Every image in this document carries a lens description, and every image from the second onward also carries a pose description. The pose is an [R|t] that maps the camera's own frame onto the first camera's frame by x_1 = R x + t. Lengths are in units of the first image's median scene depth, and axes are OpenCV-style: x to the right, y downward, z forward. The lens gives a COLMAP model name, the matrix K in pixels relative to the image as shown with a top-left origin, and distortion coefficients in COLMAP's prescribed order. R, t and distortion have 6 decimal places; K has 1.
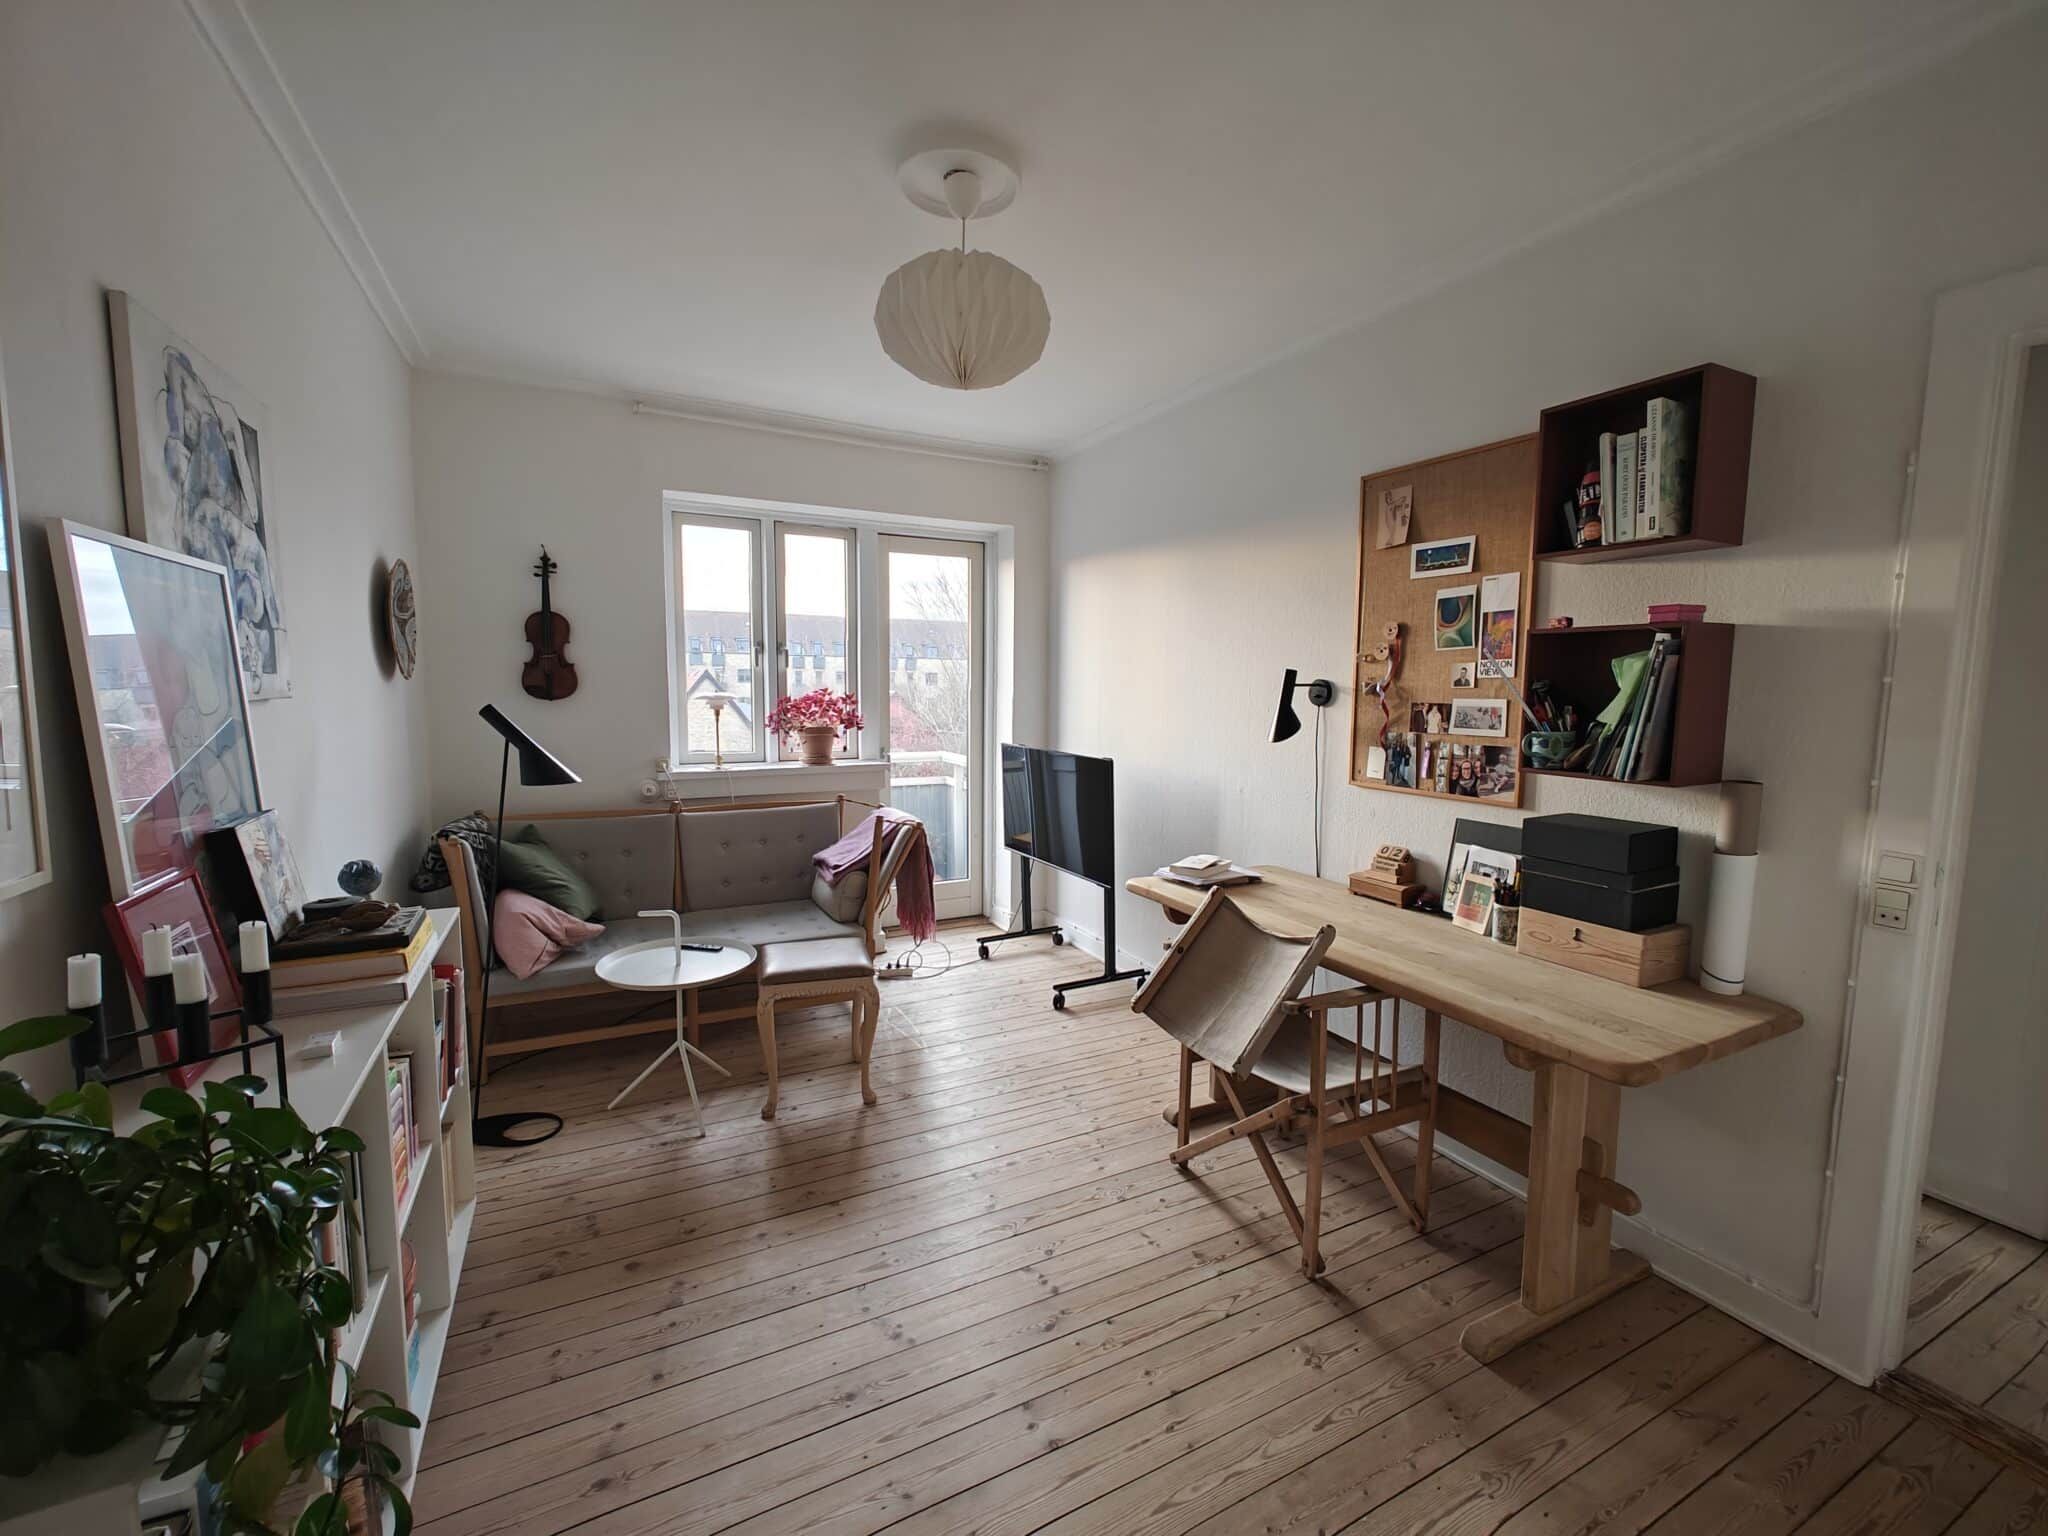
lens RADIAL K [[843.4, 0, 1021.5], [0, 843.4, 764.0], [0, 0, 1]] dist [0.003368, 0.000107]
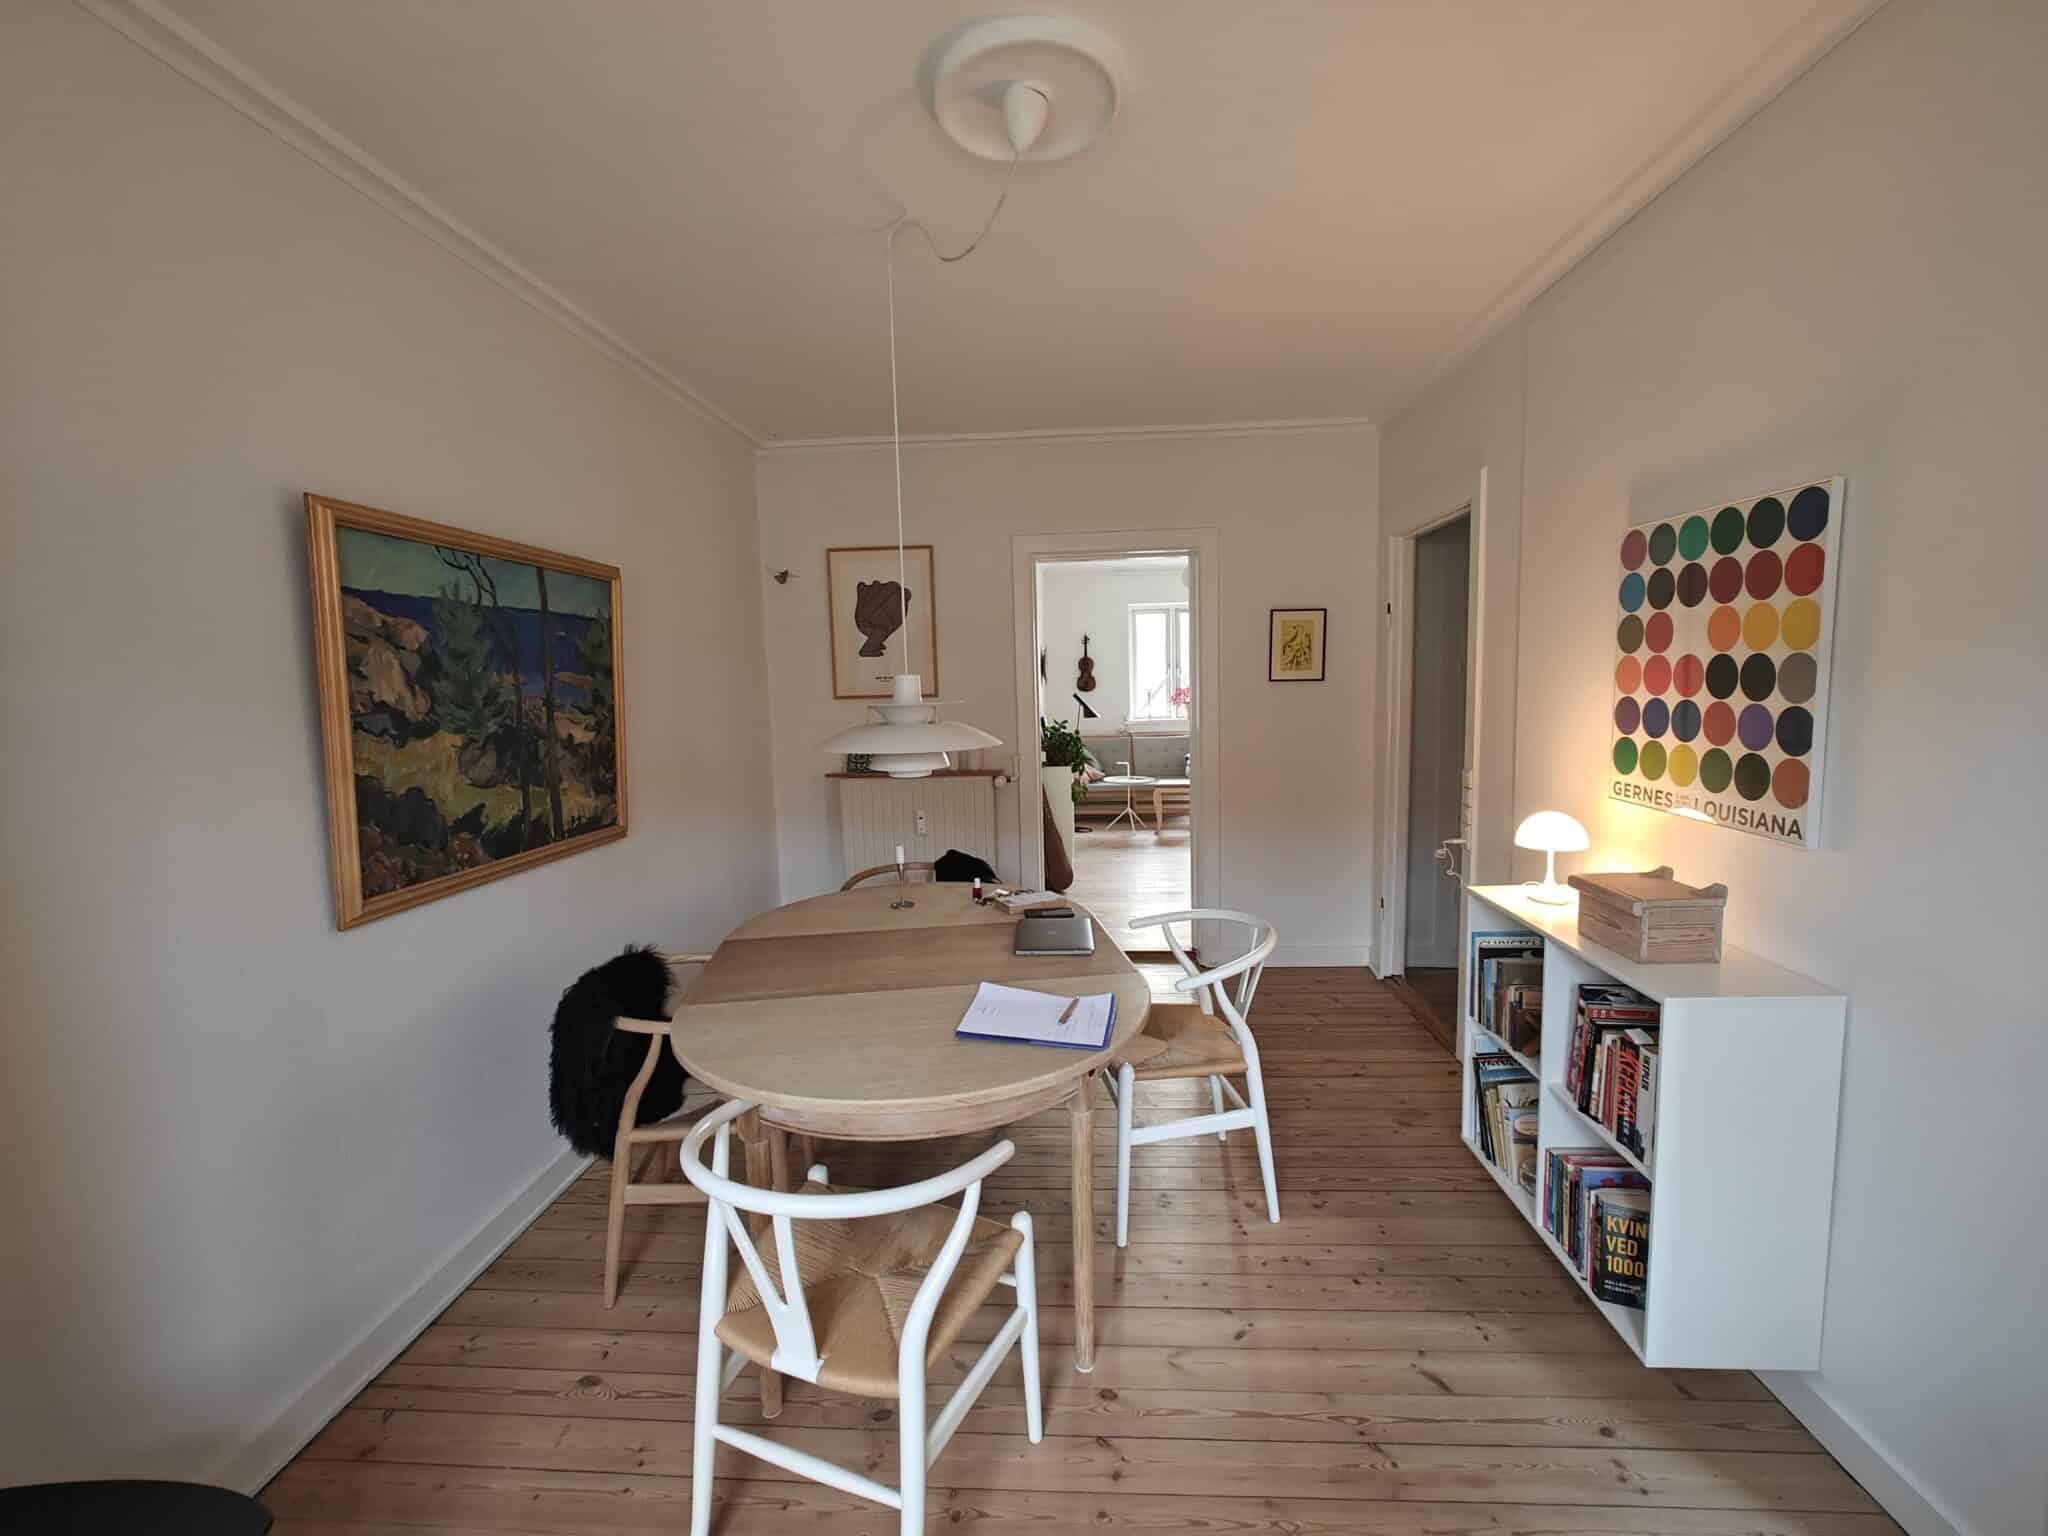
lens RADIAL K [[843.4, 0, 1023.1], [0, 843.4, 765.7], [0, 0, 1]] dist [0.003368, 0.000107]
pose [[0.857216, 0.020961, -0.514531, 0.606307], [-0.013629, 0.999745, 0.018021, 0.106086], [0.514777, -0.008436, 0.857282, -1.309713]]
